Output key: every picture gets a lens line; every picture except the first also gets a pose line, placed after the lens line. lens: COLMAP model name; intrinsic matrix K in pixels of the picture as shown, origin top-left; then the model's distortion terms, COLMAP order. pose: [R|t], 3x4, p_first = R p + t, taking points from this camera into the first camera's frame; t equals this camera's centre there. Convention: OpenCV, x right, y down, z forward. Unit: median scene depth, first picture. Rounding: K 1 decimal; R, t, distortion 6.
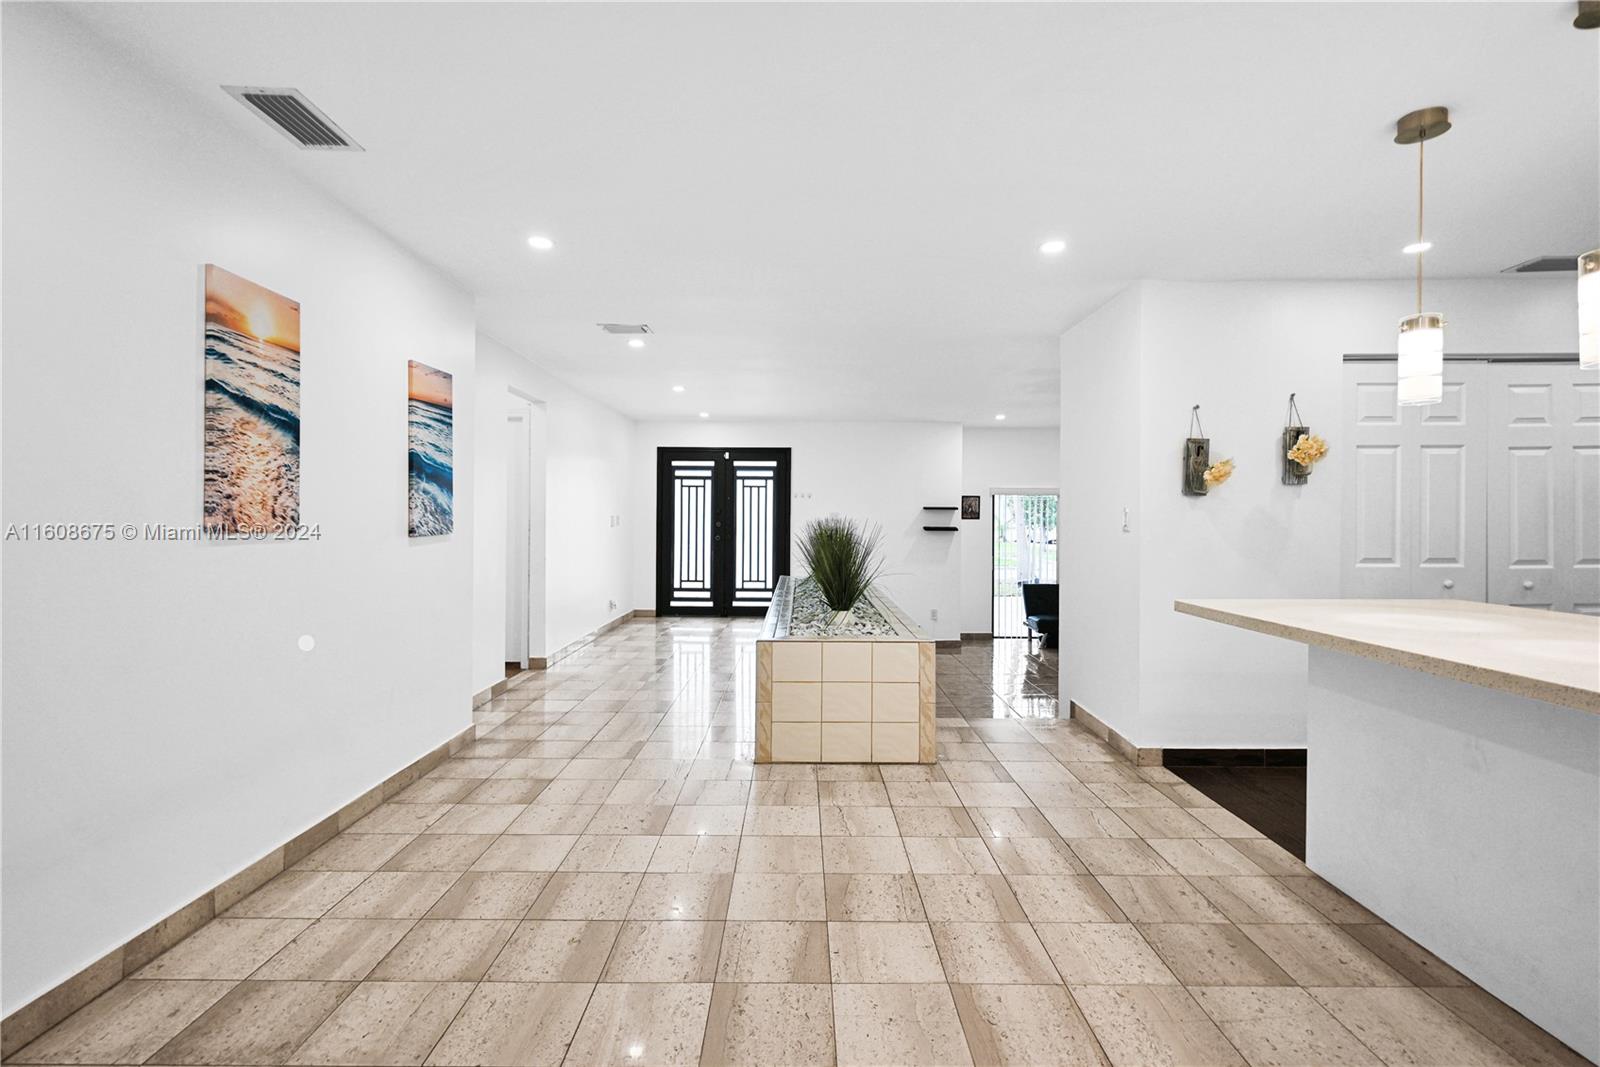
lens RADIAL K [[763.4, 0, 809.4], [0, 763.4, 529.3], [0, 0, 1]] dist [0.001906, 0.000422]
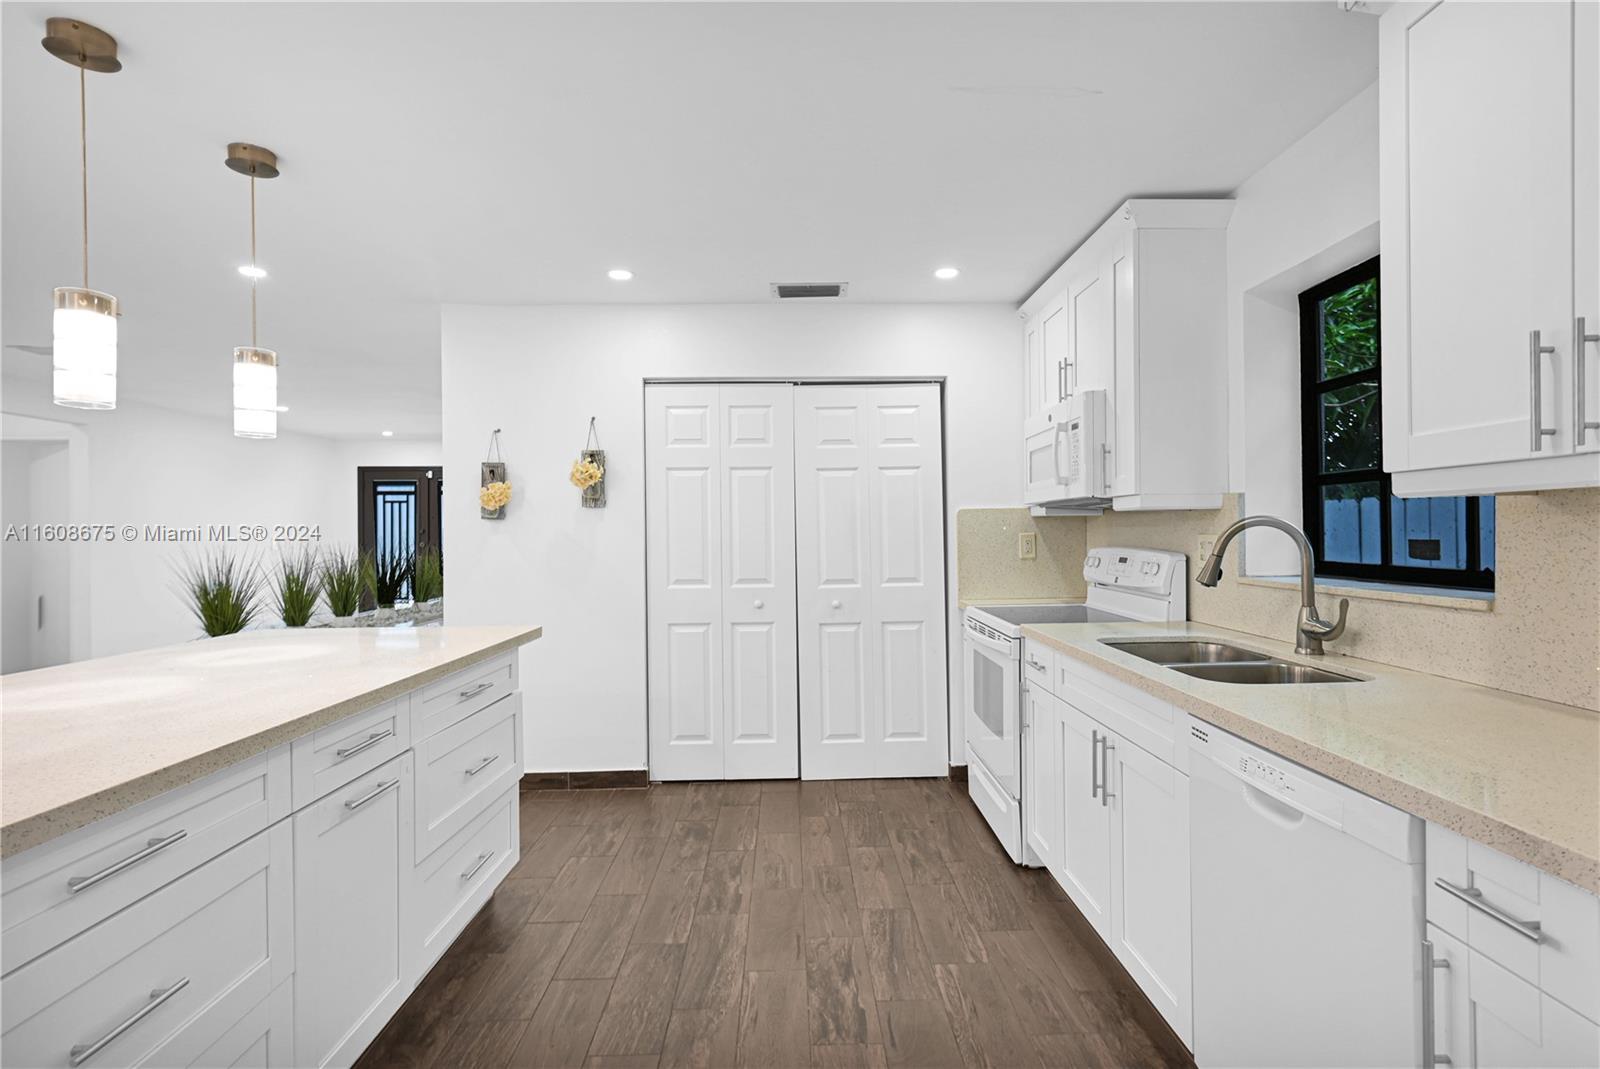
lens RADIAL K [[763.4, 0, 809.4], [0, 763.4, 530.3], [0, 0, 1]] dist [0.001906, 0.000422]
pose [[0.999543, -0.010041, 0.028530, 0.873354], [0.010225, 0.999928, -0.006300, -0.019112], [-0.028465, 0.006588, 0.999573, -0.011857]]
